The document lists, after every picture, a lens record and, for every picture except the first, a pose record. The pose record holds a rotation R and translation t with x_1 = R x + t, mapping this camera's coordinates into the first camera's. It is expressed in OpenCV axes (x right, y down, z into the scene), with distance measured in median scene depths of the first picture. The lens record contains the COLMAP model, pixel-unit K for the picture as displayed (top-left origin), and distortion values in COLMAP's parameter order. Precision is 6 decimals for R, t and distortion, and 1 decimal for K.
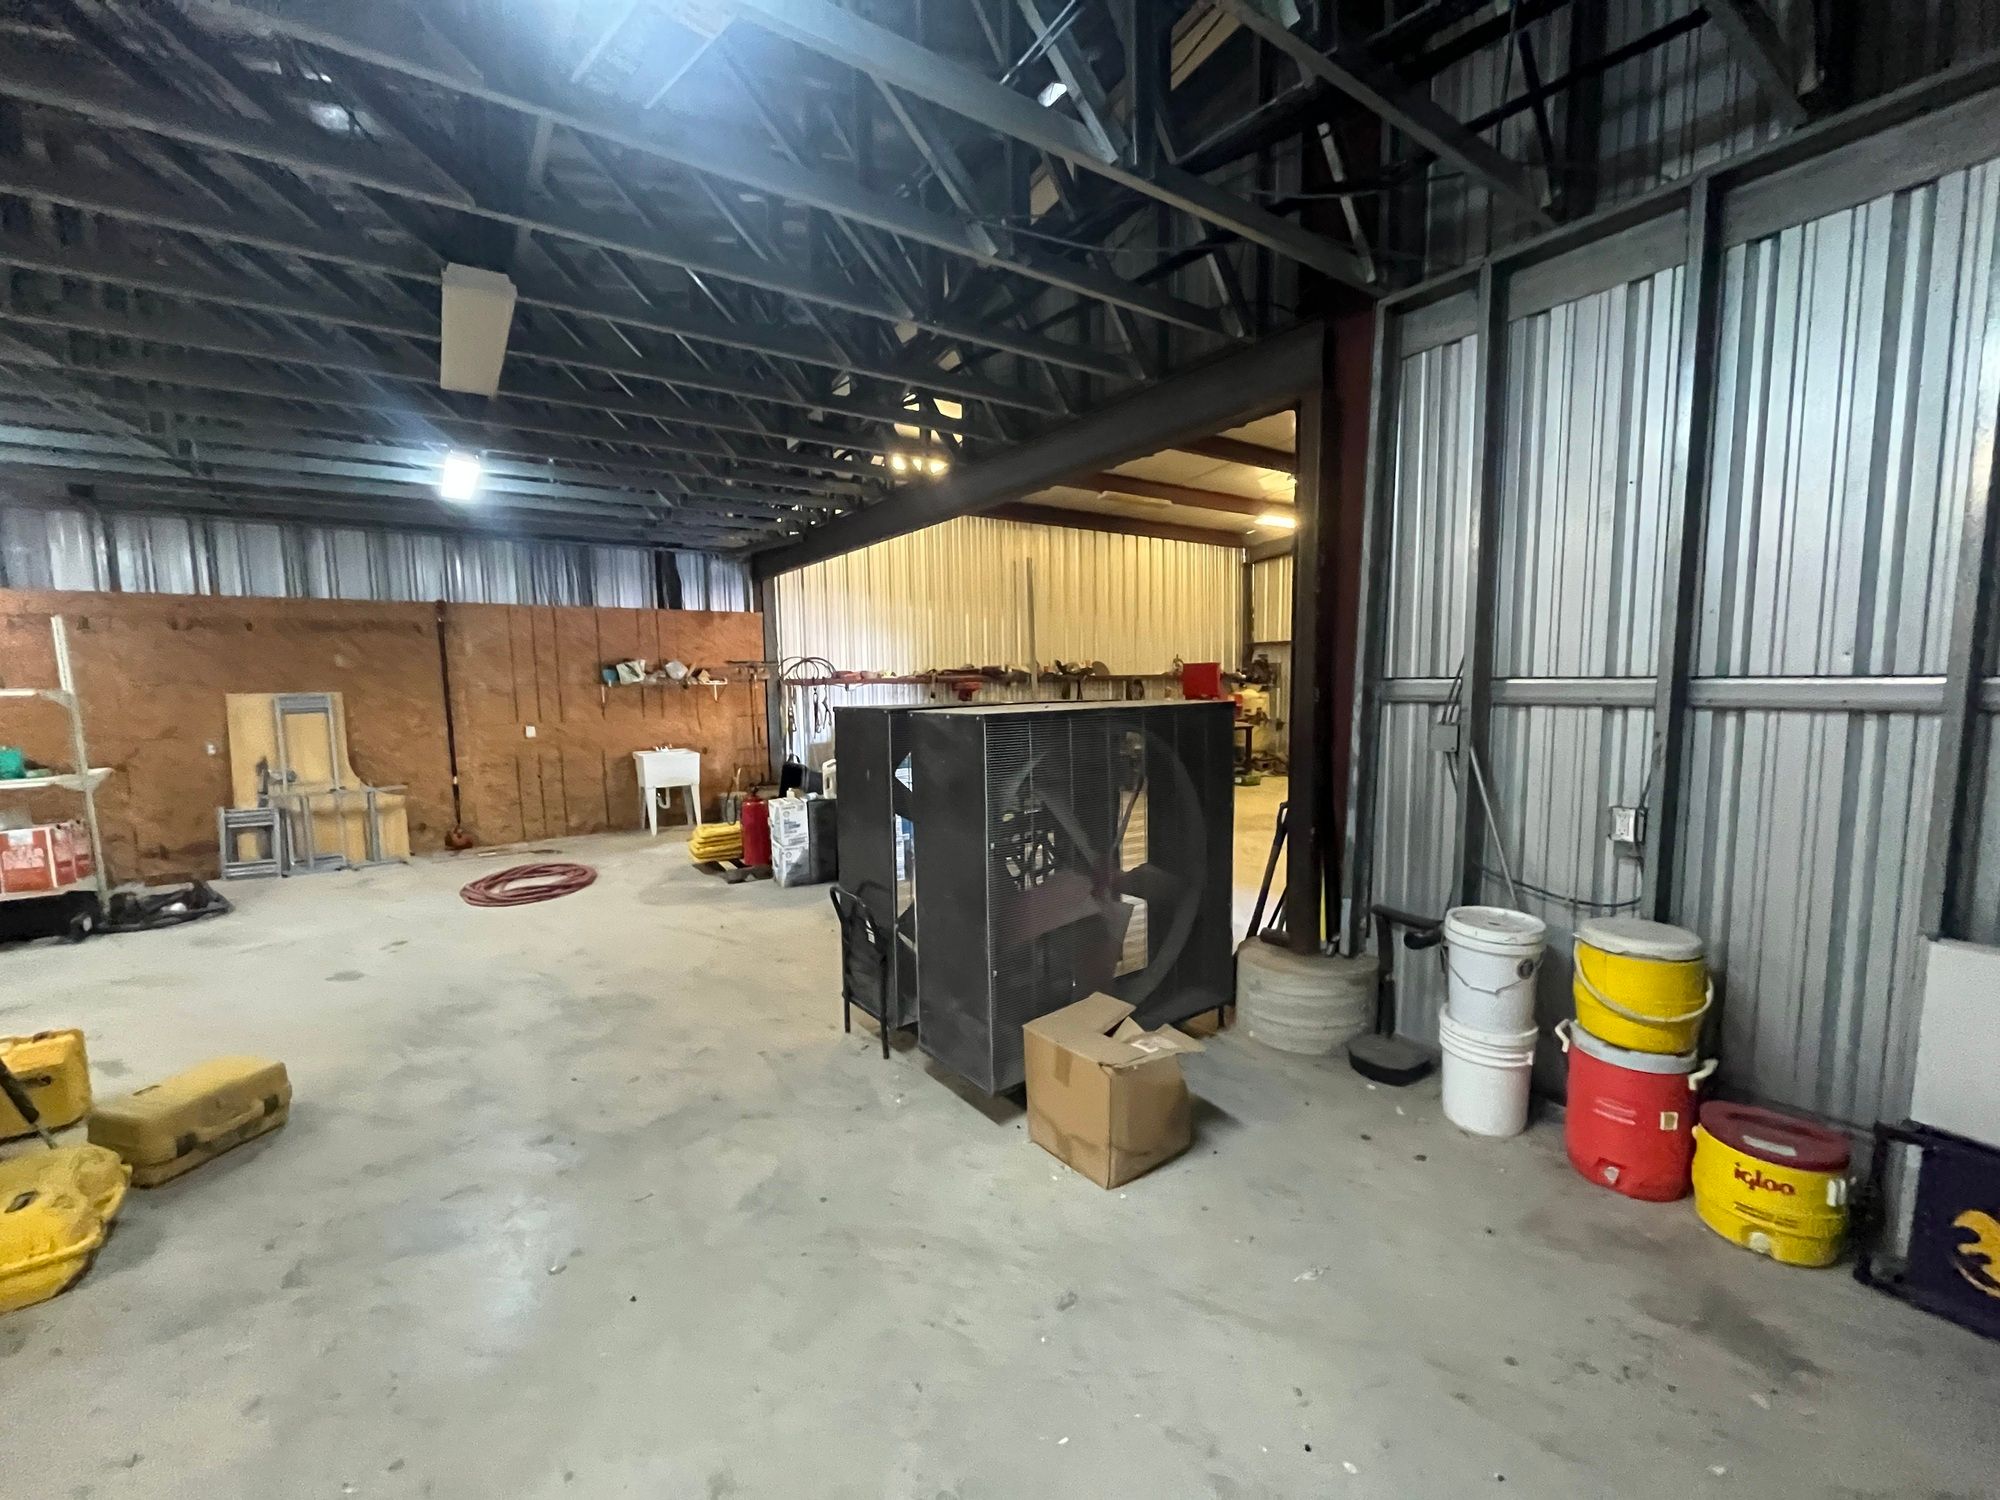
lens RADIAL K [[810.8, 0, 996.8], [0, 810.8, 754.4], [0, 0, 1]] dist [0.000142, 0.000193]
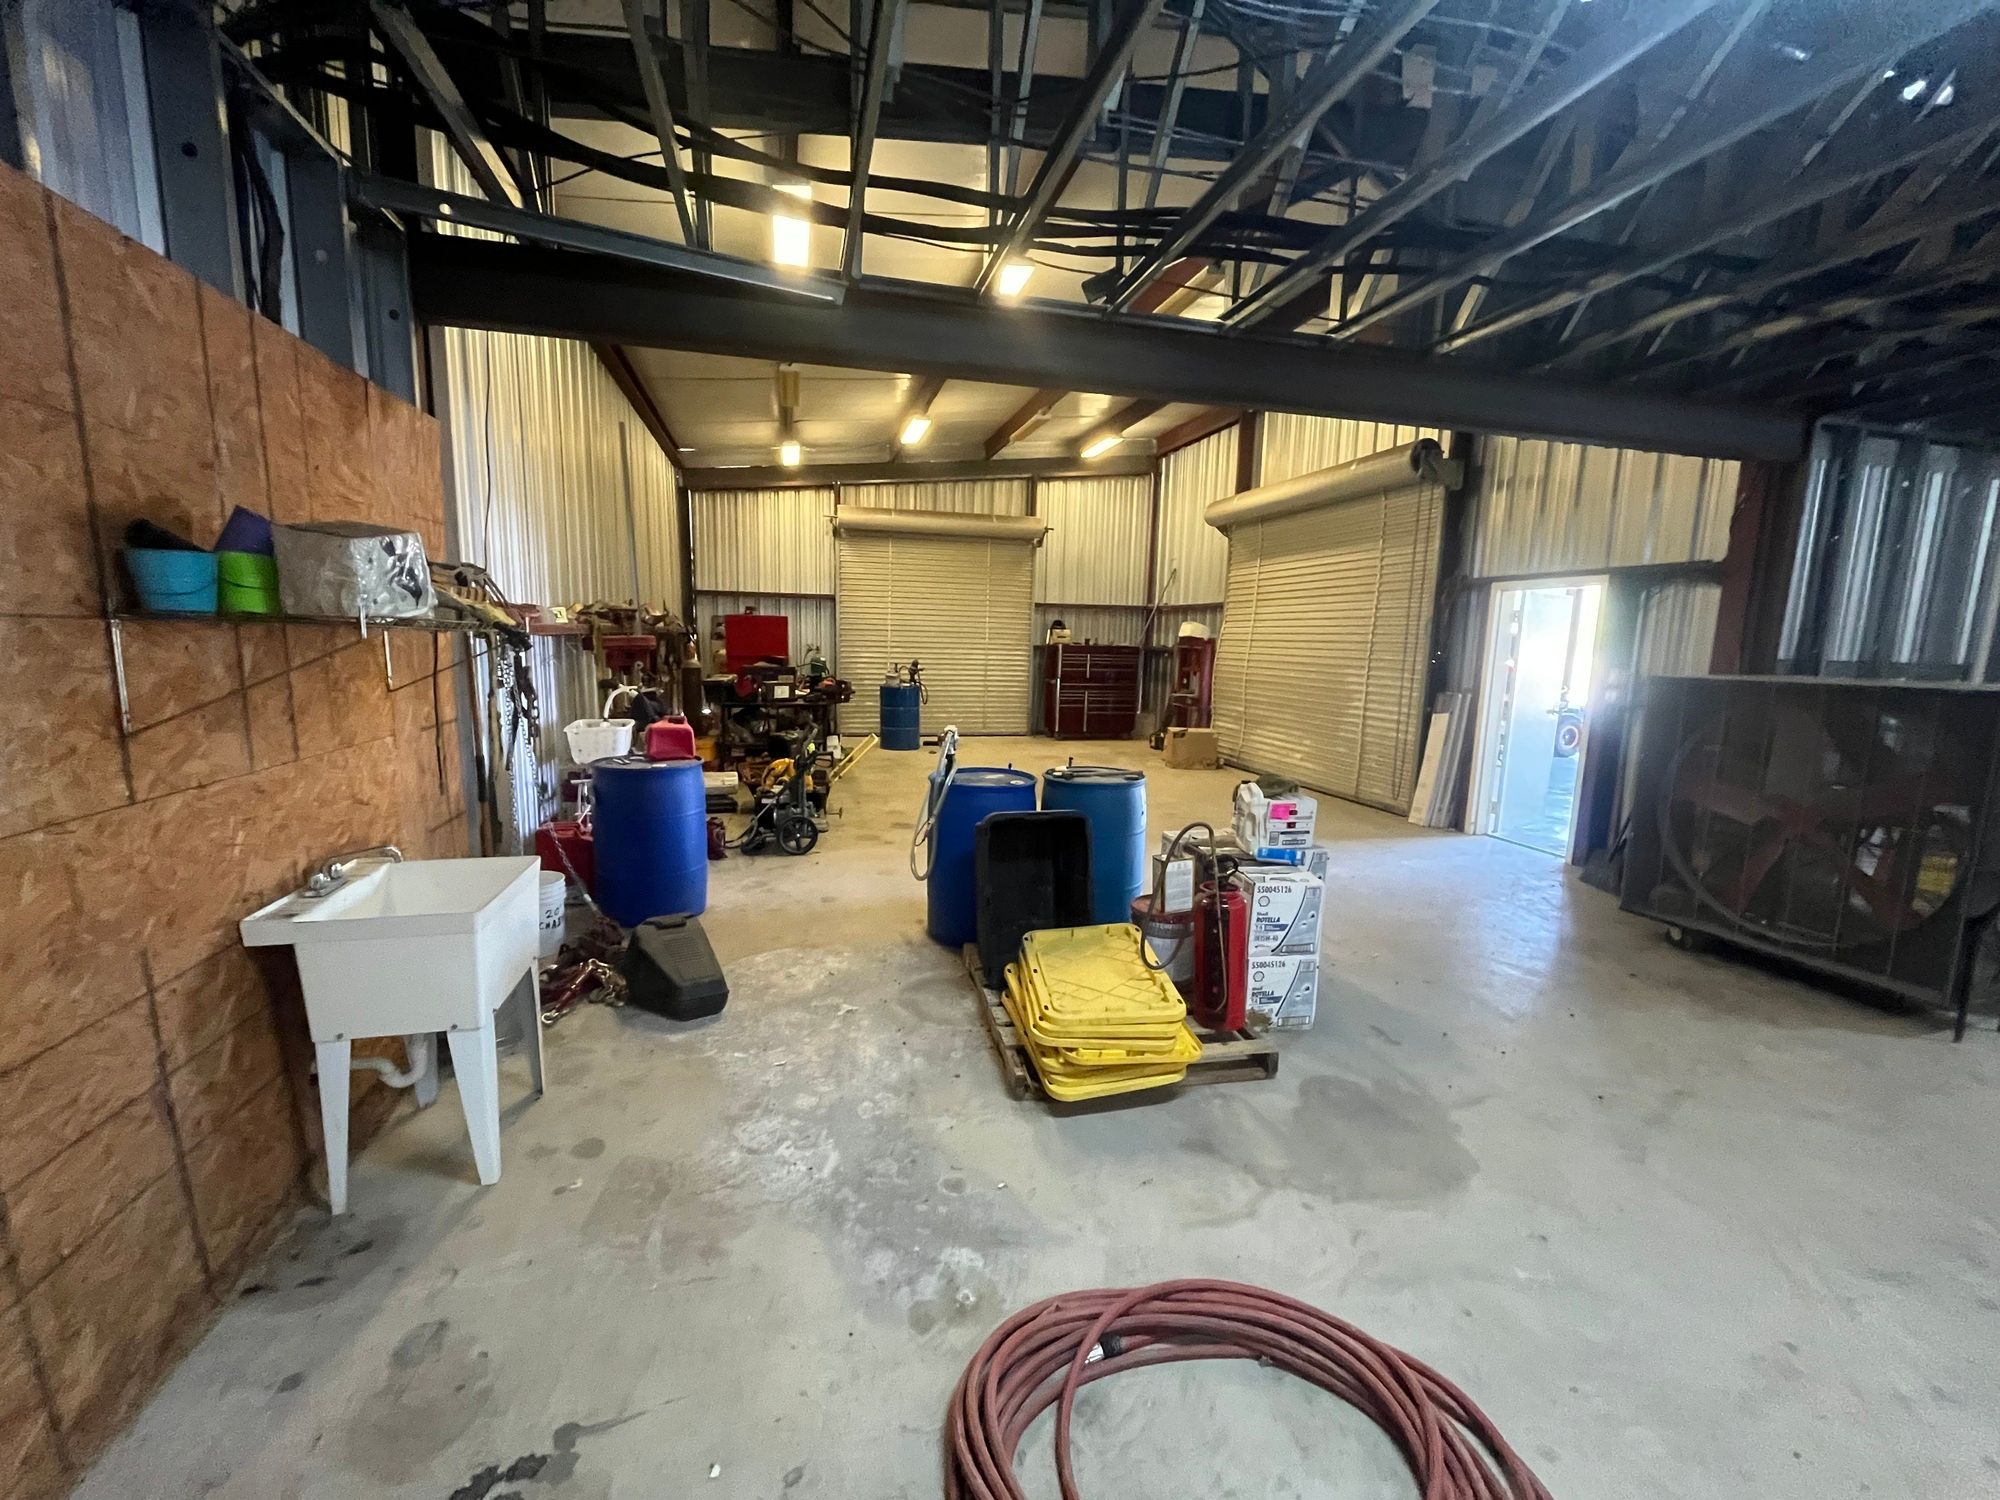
lens RADIAL K [[810.8, 0, 996.8], [0, 810.8, 754.4], [0, 0, 1]] dist [0.000142, 0.000193]
pose [[0.351926, -0.111422, 0.929373, -0.784337], [0.062755, 0.993464, 0.095343, -0.088561], [-0.933922, 0.024769, 0.356618, 0.937979]]
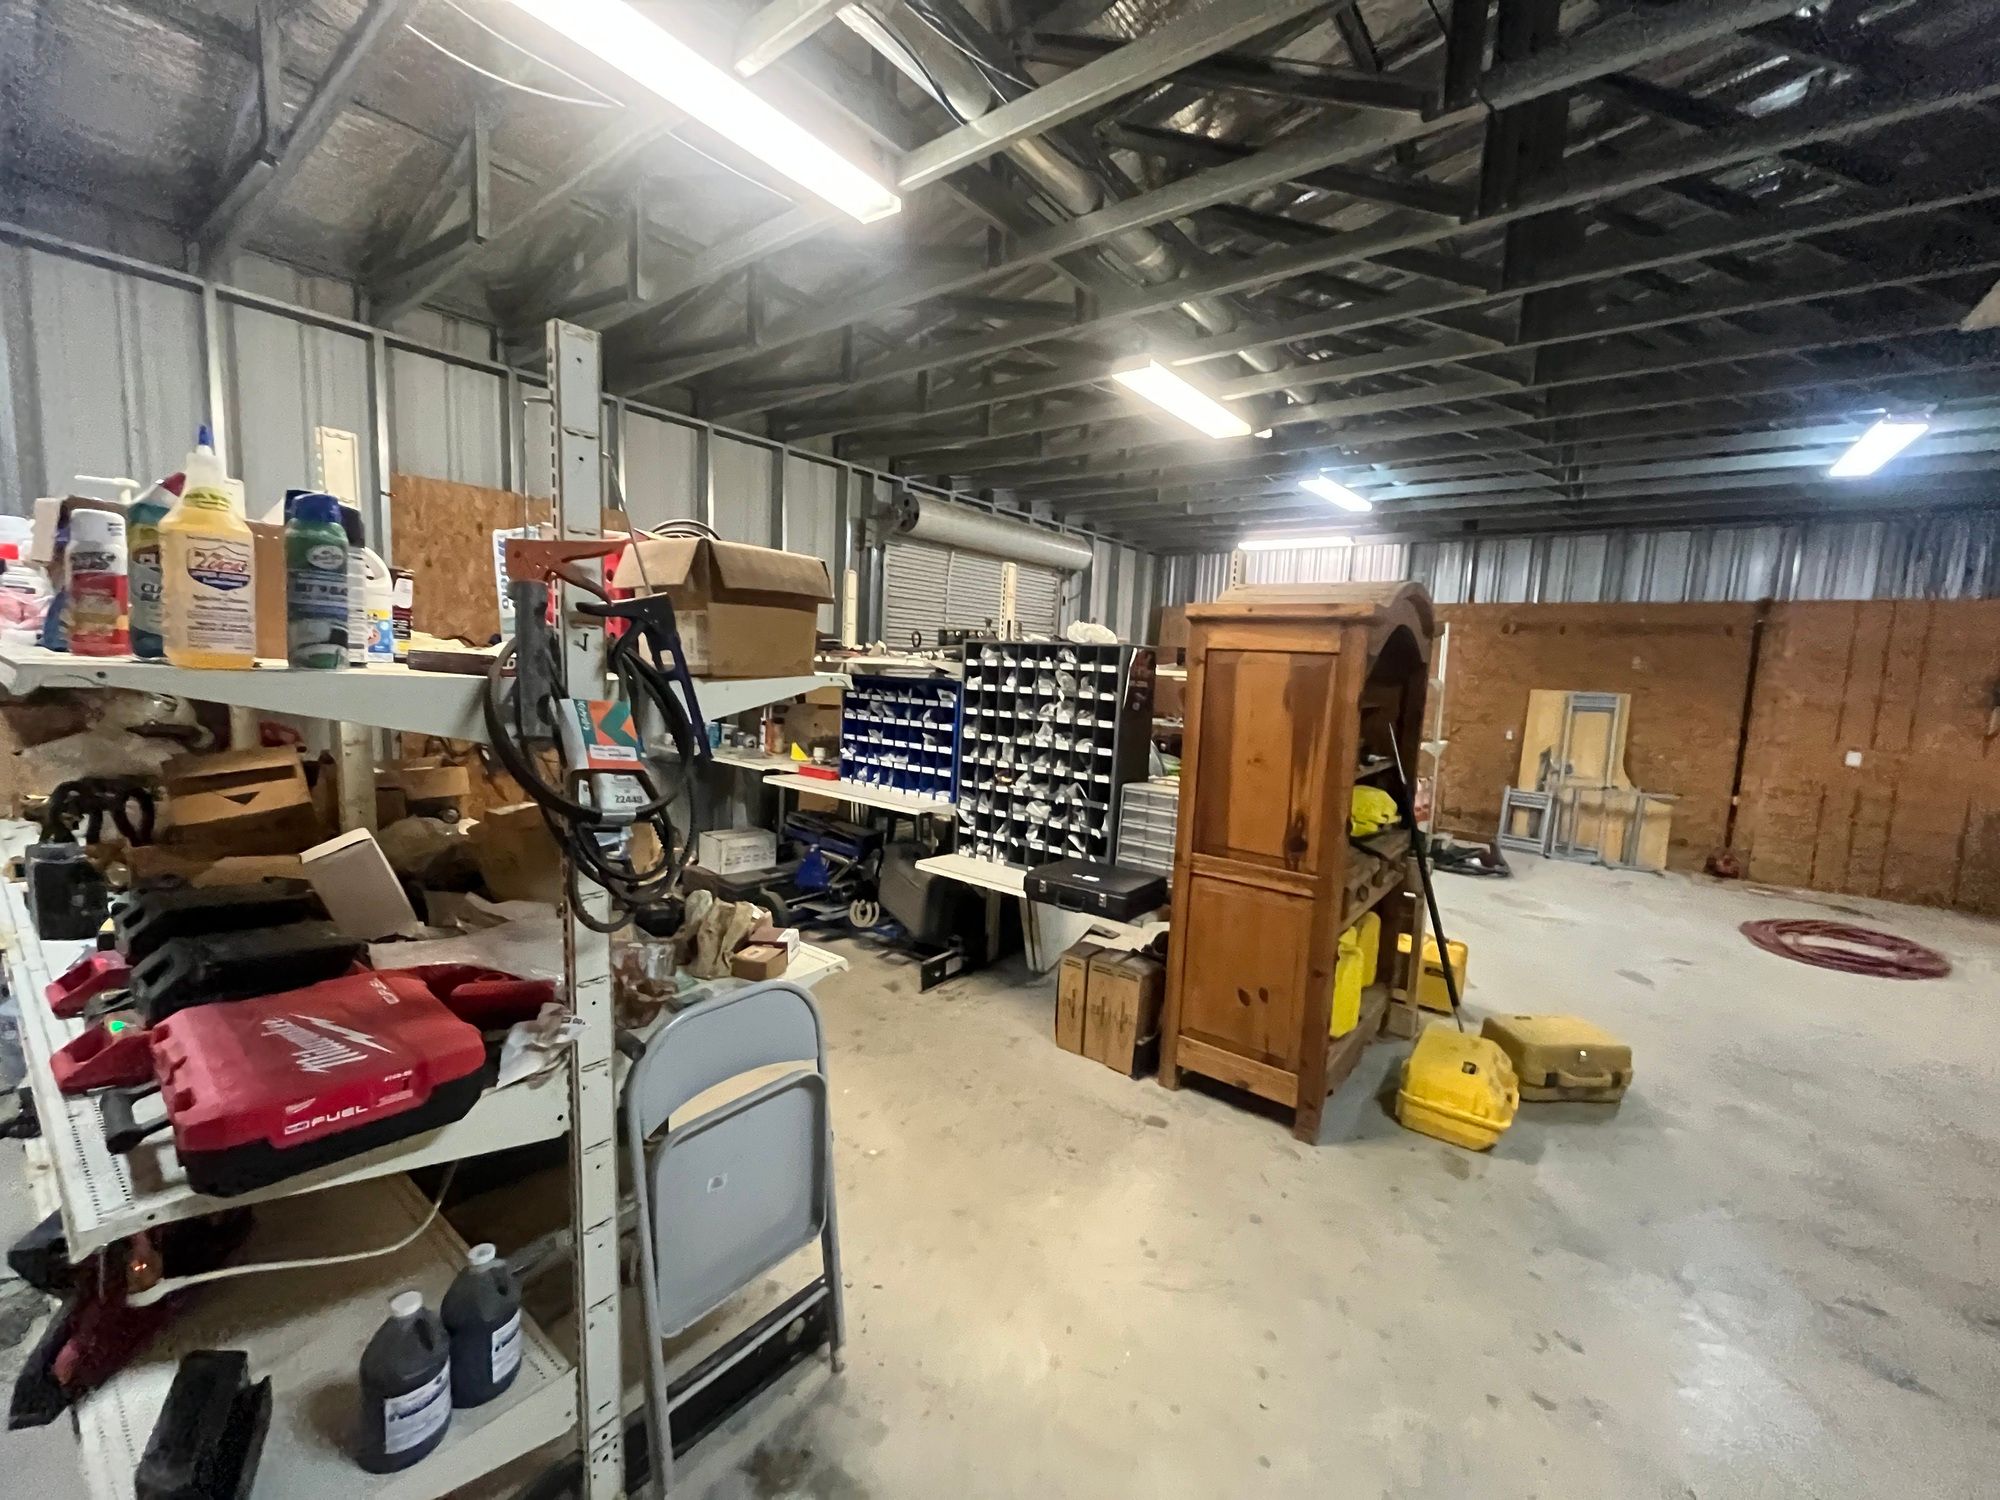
lens RADIAL K [[810.8, 0, 996.8], [0, 810.8, 754.4], [0, 0, 1]] dist [0.000142, 0.000193]
pose [[0.292849, 0.137964, -0.946153, -0.075075], [-0.140647, 0.984987, 0.100094, 0.007550], [0.945758, 0.103761, 0.307857, -0.054670]]
